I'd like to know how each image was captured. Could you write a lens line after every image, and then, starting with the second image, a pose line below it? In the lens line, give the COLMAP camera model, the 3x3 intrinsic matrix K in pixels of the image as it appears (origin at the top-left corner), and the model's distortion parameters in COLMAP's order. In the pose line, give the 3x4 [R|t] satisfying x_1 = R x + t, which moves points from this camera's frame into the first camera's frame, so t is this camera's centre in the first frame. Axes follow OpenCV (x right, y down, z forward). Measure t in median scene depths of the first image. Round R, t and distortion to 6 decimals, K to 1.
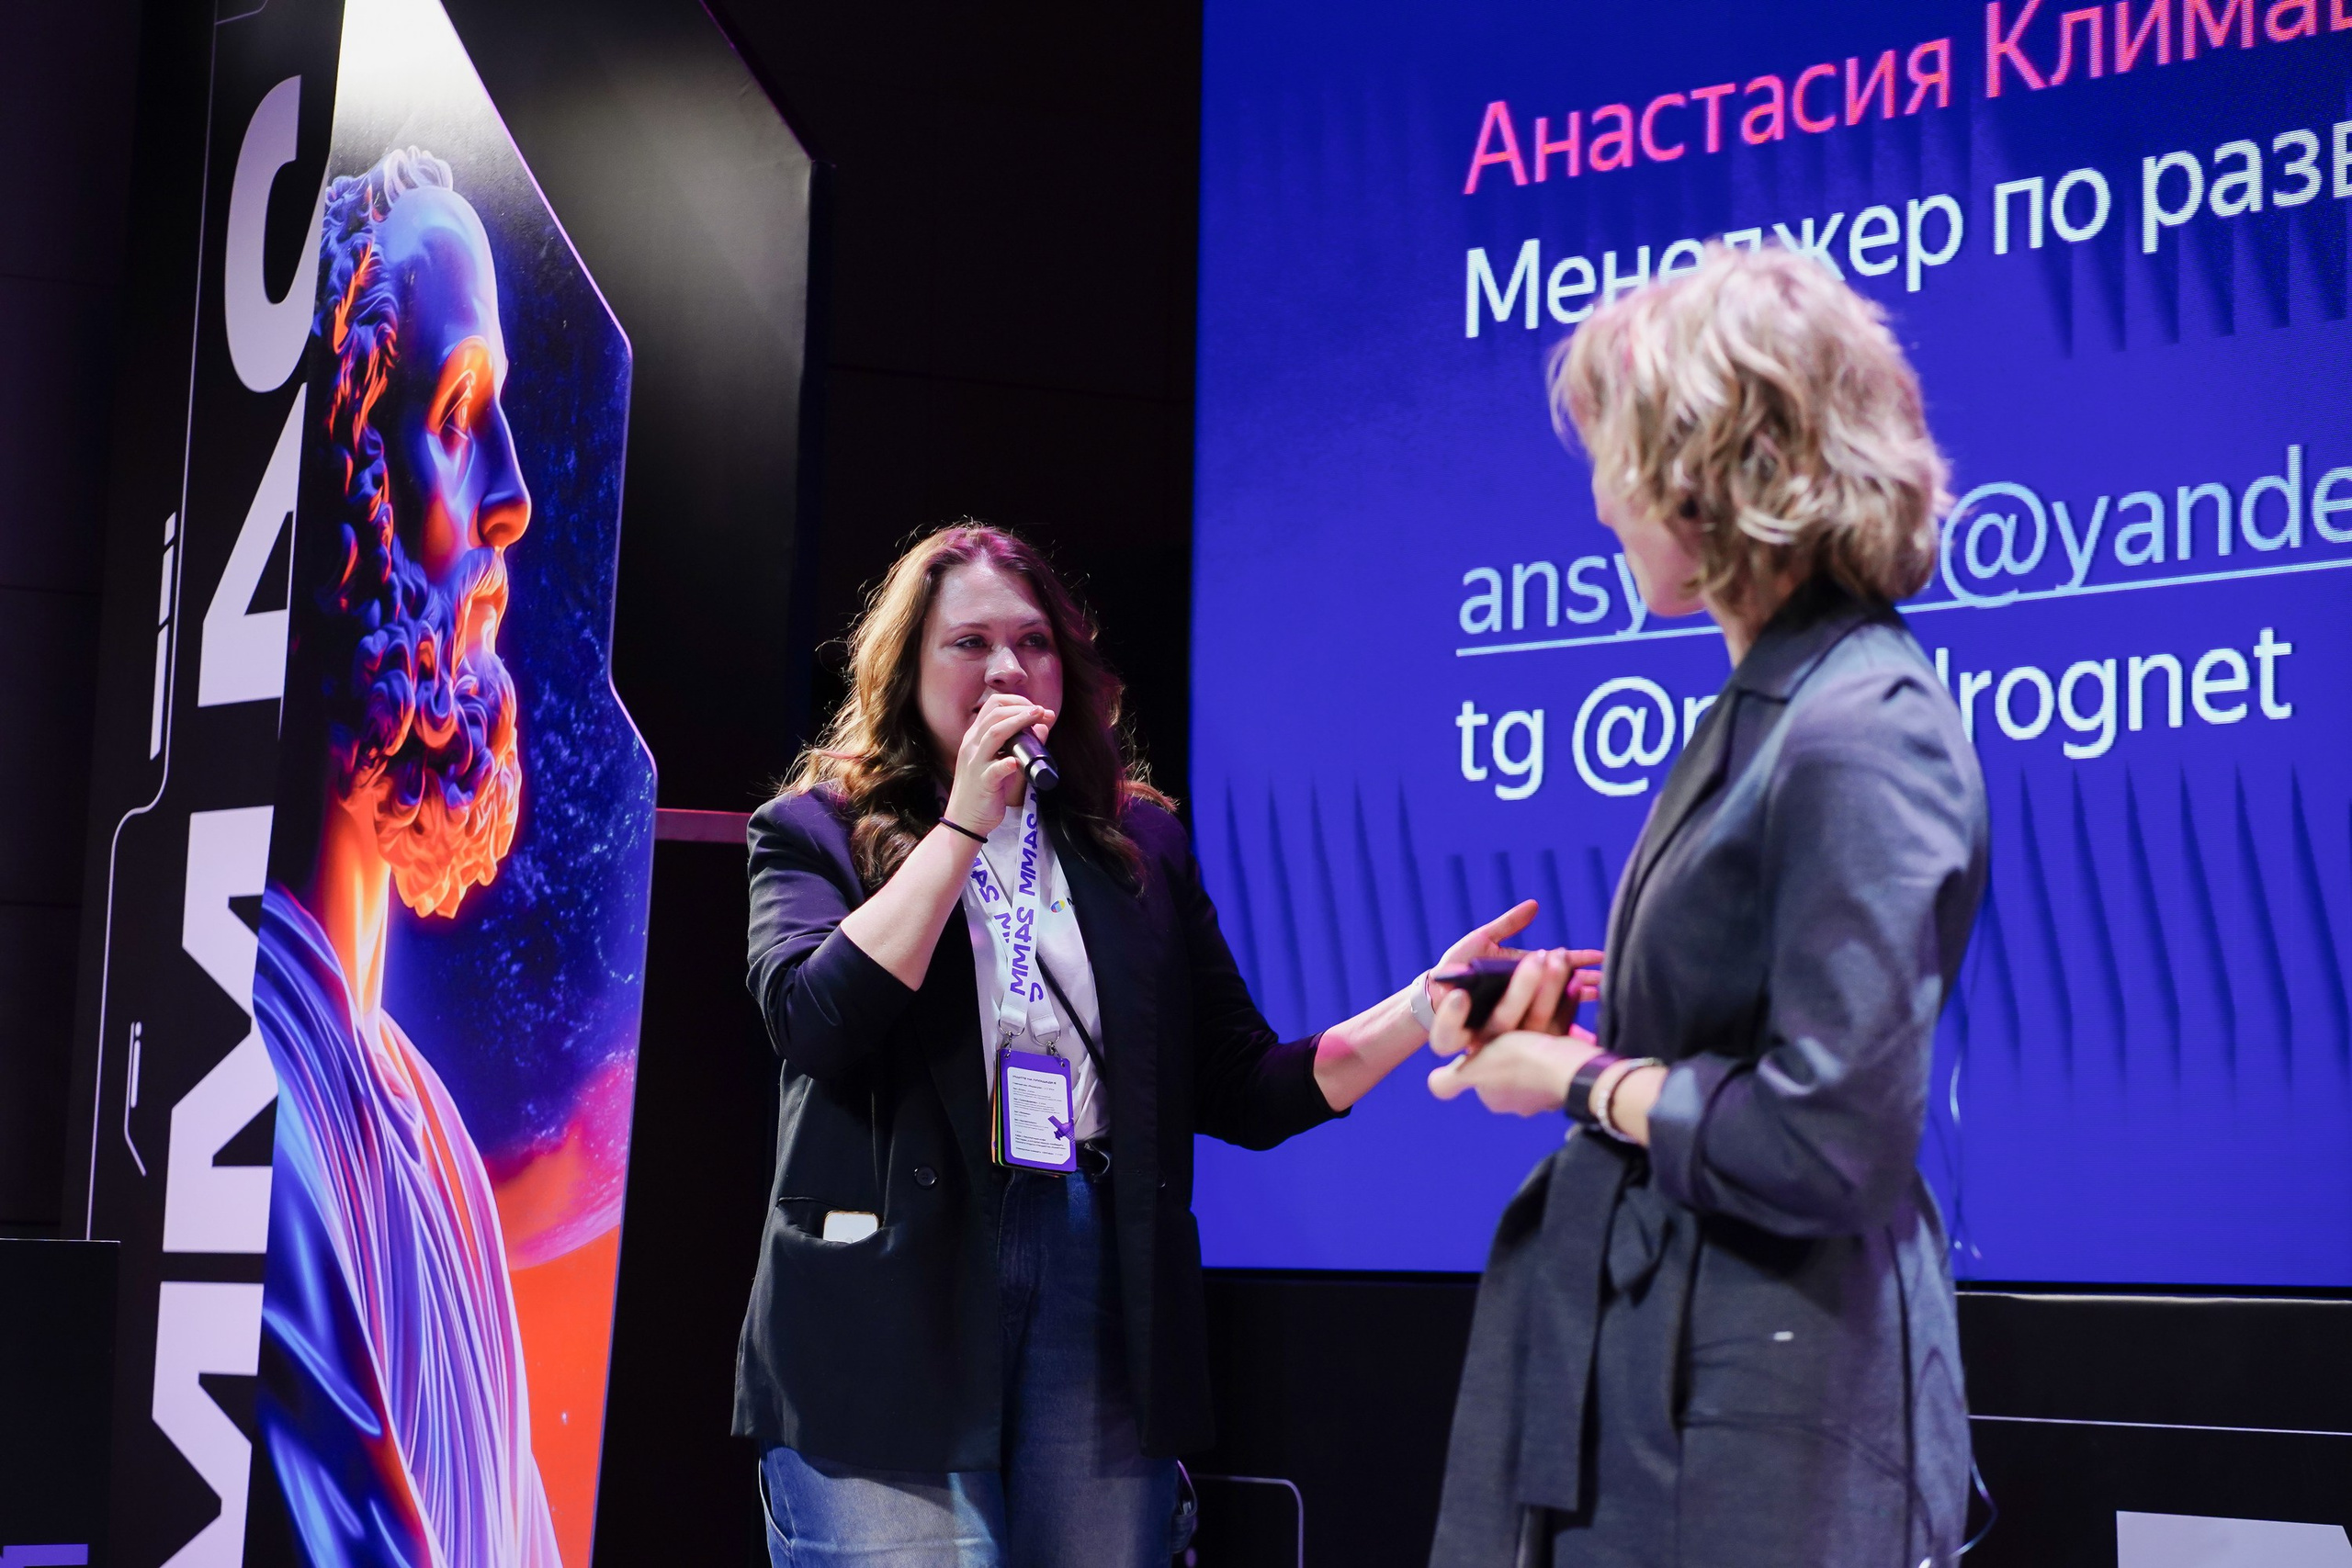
lens RADIAL K [[5597.1, 0, 1176.7], [0, 5597.1, 674.4], [0, 0, 1]] dist [-0.005838, -0.035698]
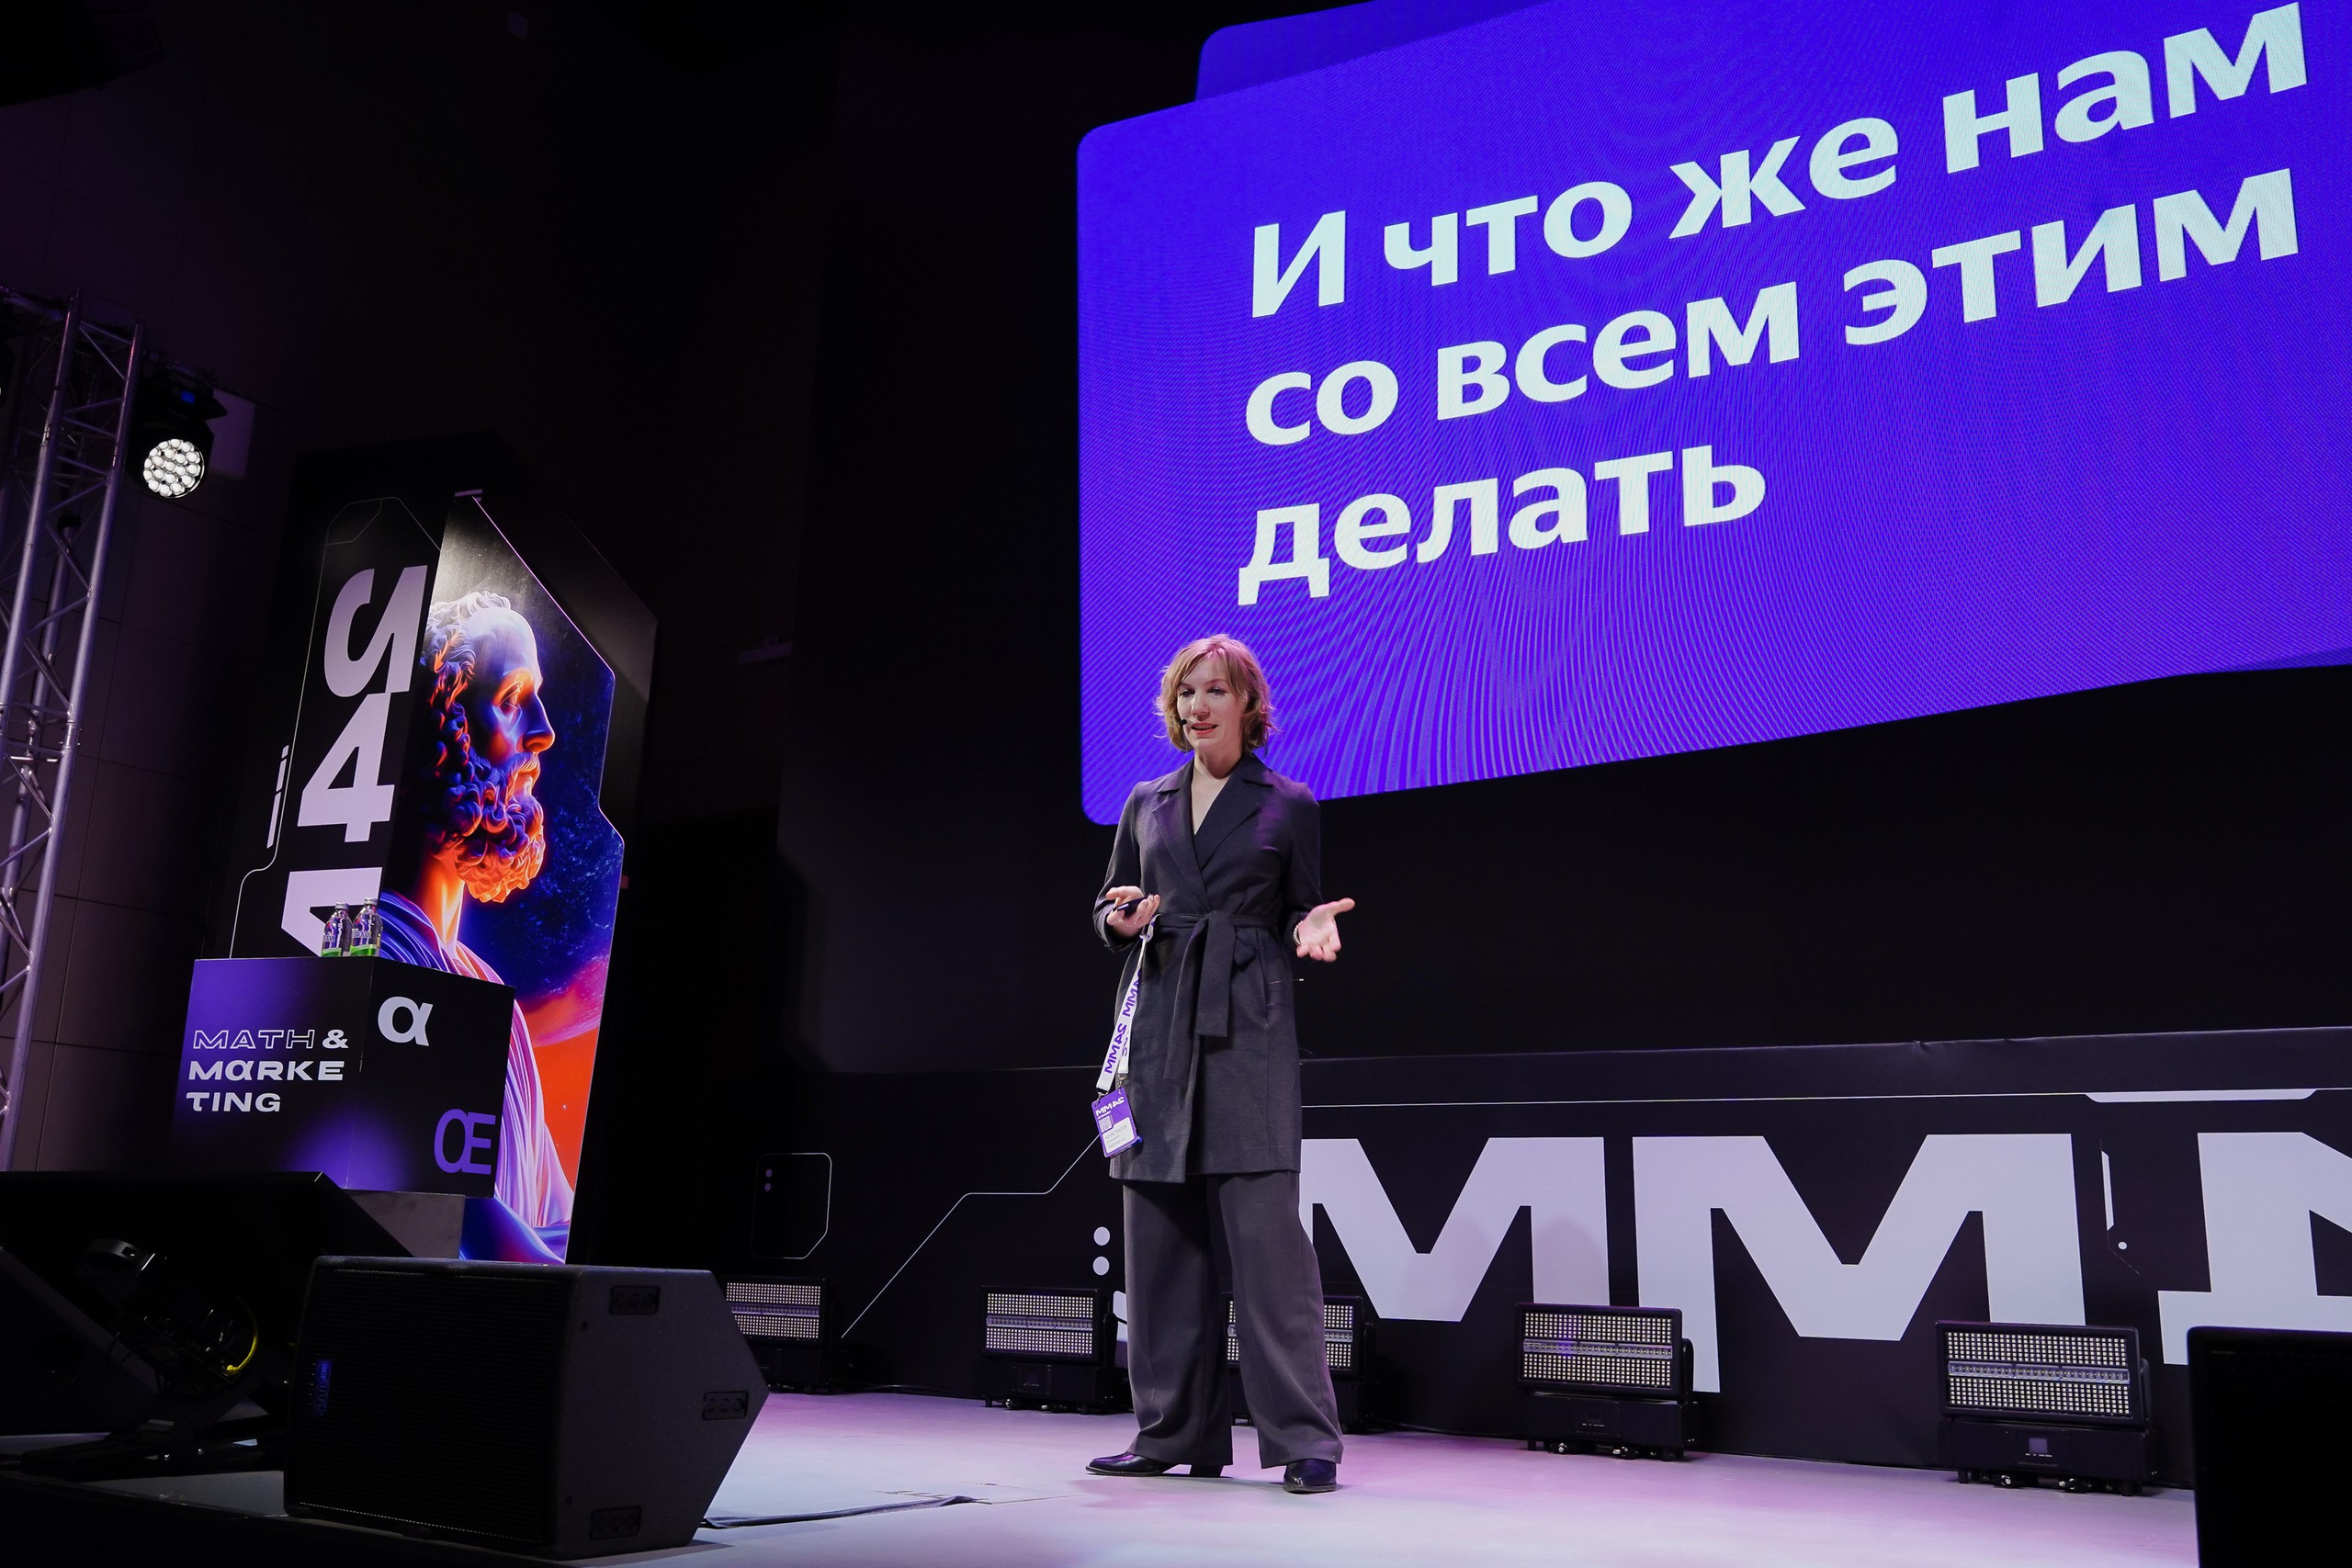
lens RADIAL K [[2065.9, 0, 1176.0], [0, 2065.9, 784.0], [0, 0, 1]] dist [-0.010392, -0.011859]
pose [[0.897609, 0.111491, 0.426459, -0.249236], [-0.063315, 0.990062, -0.125571, 0.084634], [-0.436221, 0.085712, 0.895748, 0.080497]]
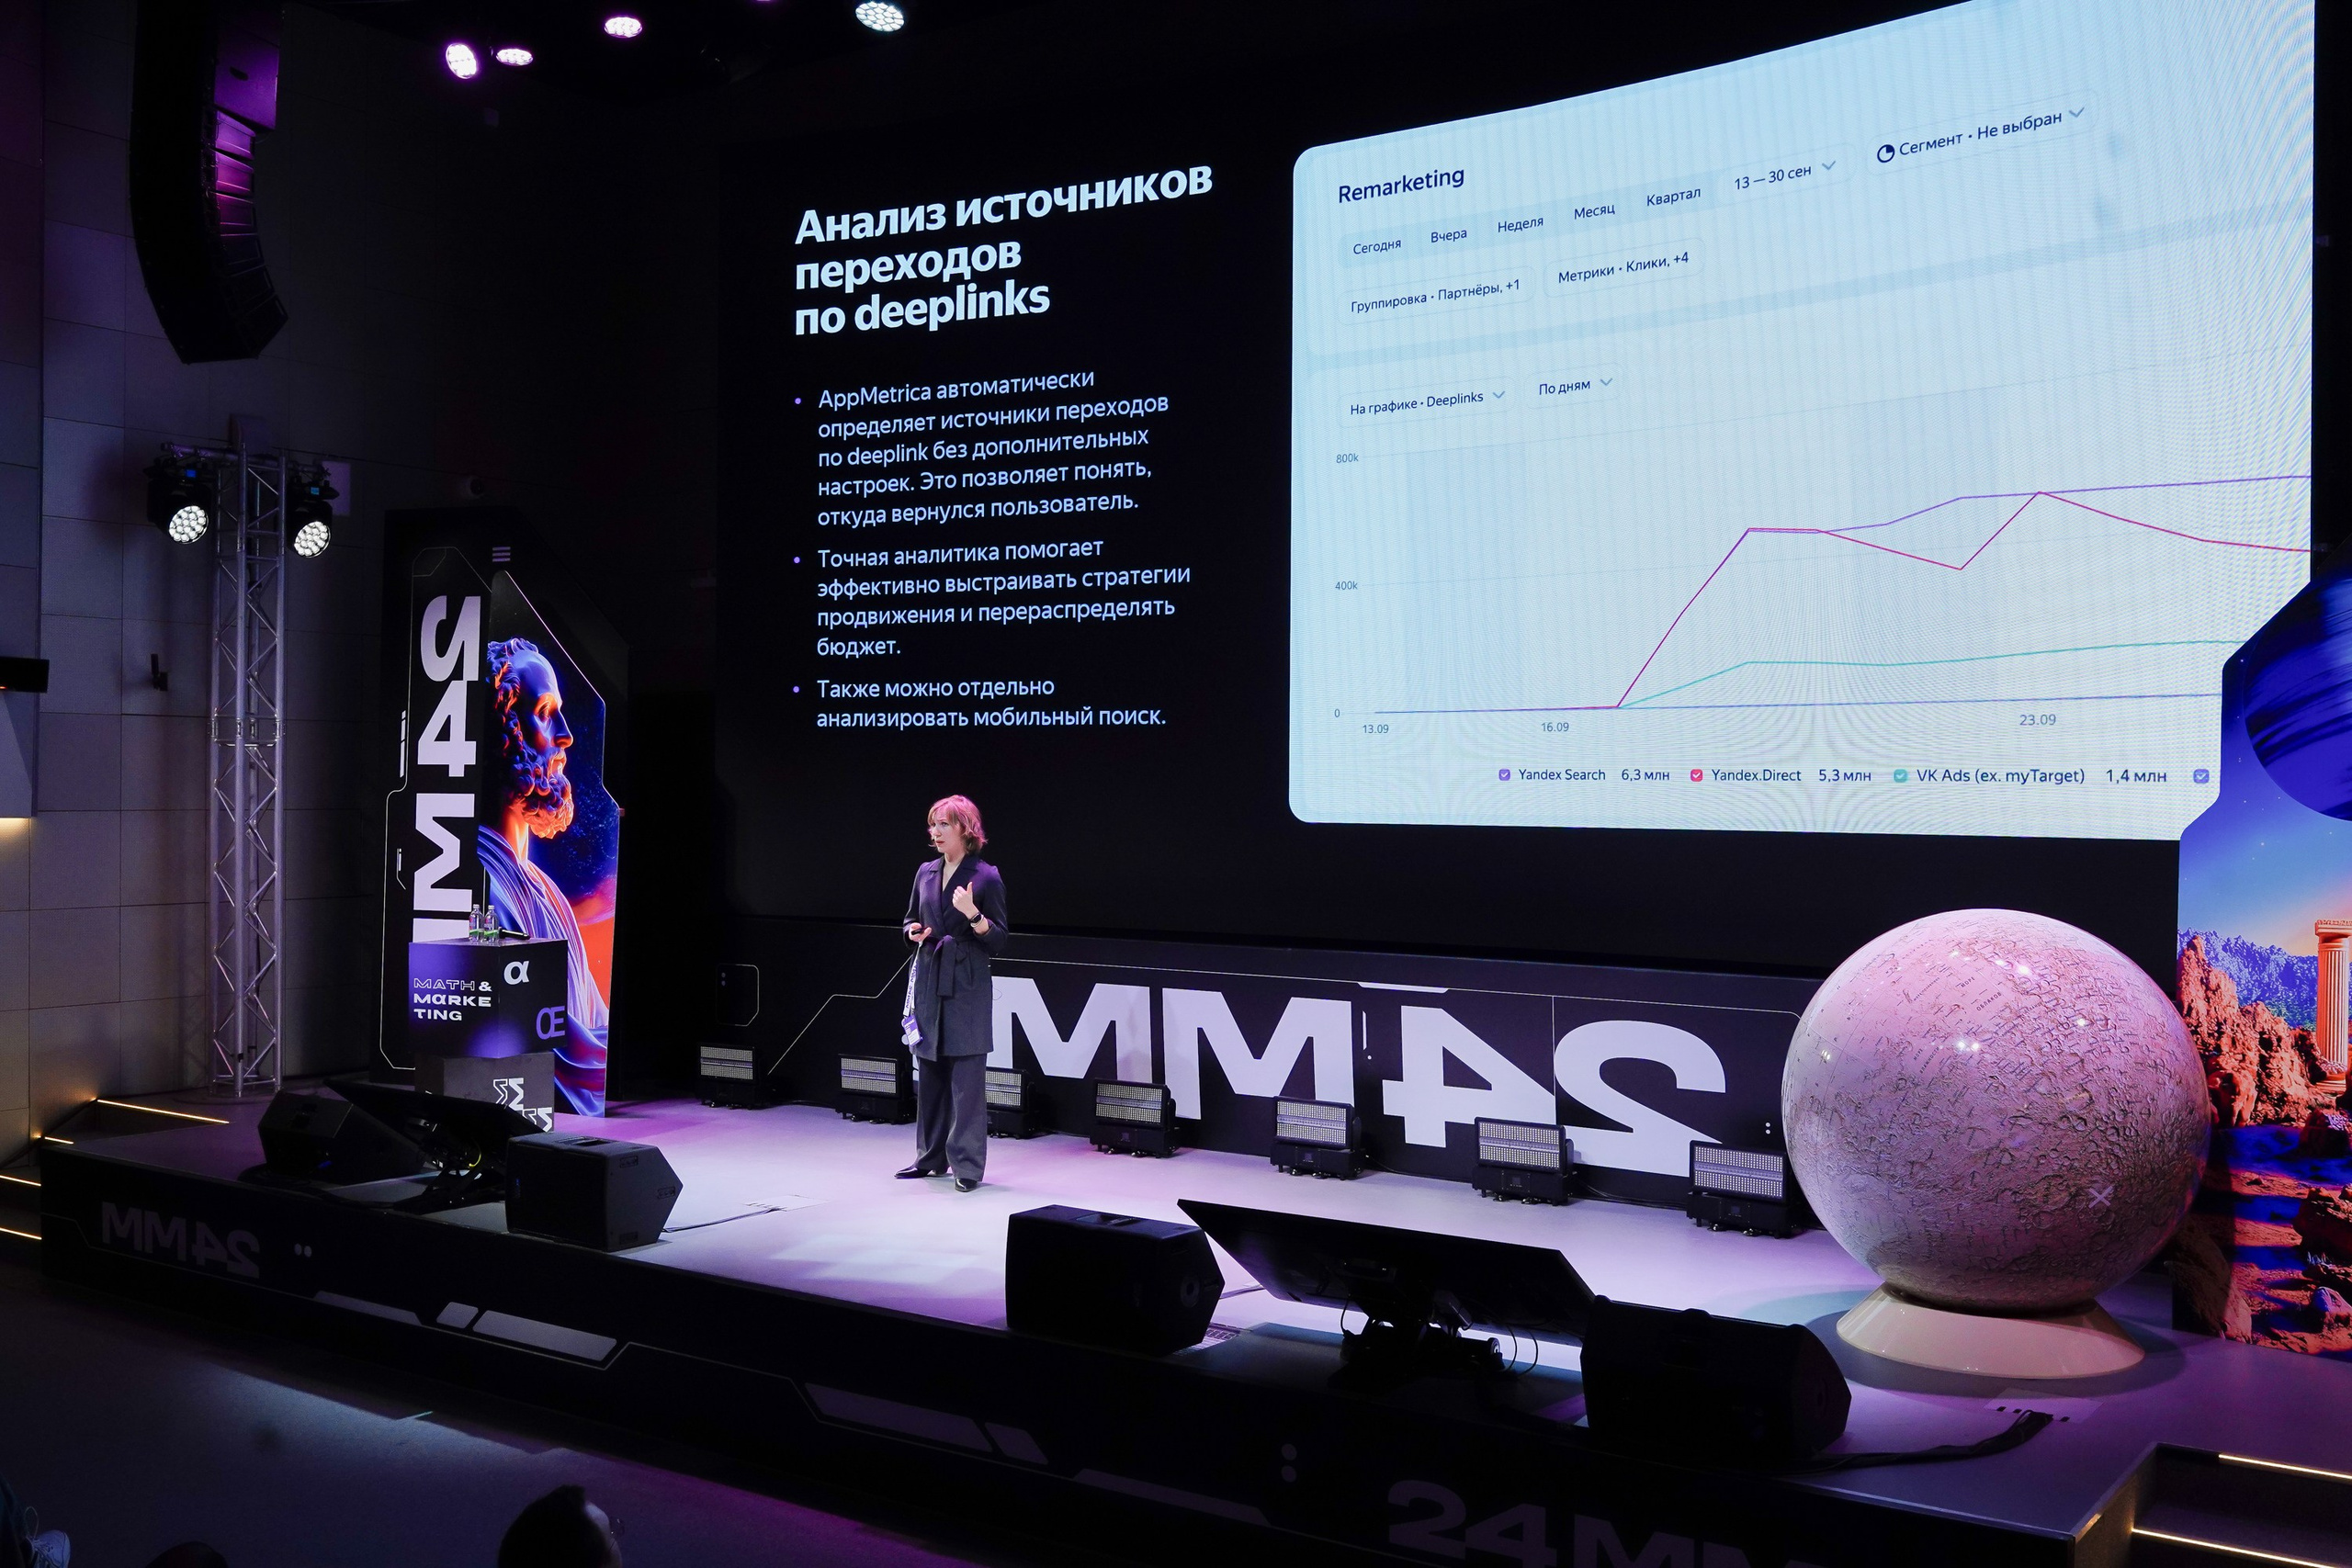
lens RADIAL K [[2233.0, 0, 1176.0], [0, 2233.0, 784.0], [0, 0, 1]] dist [-0.003718, -0.001517]
pose [[0.913004, -0.013837, 0.407715, -0.372285], [-0.033165, 0.993599, 0.107986, -0.184669], [-0.406600, -0.112113, 0.906701, -0.648096]]
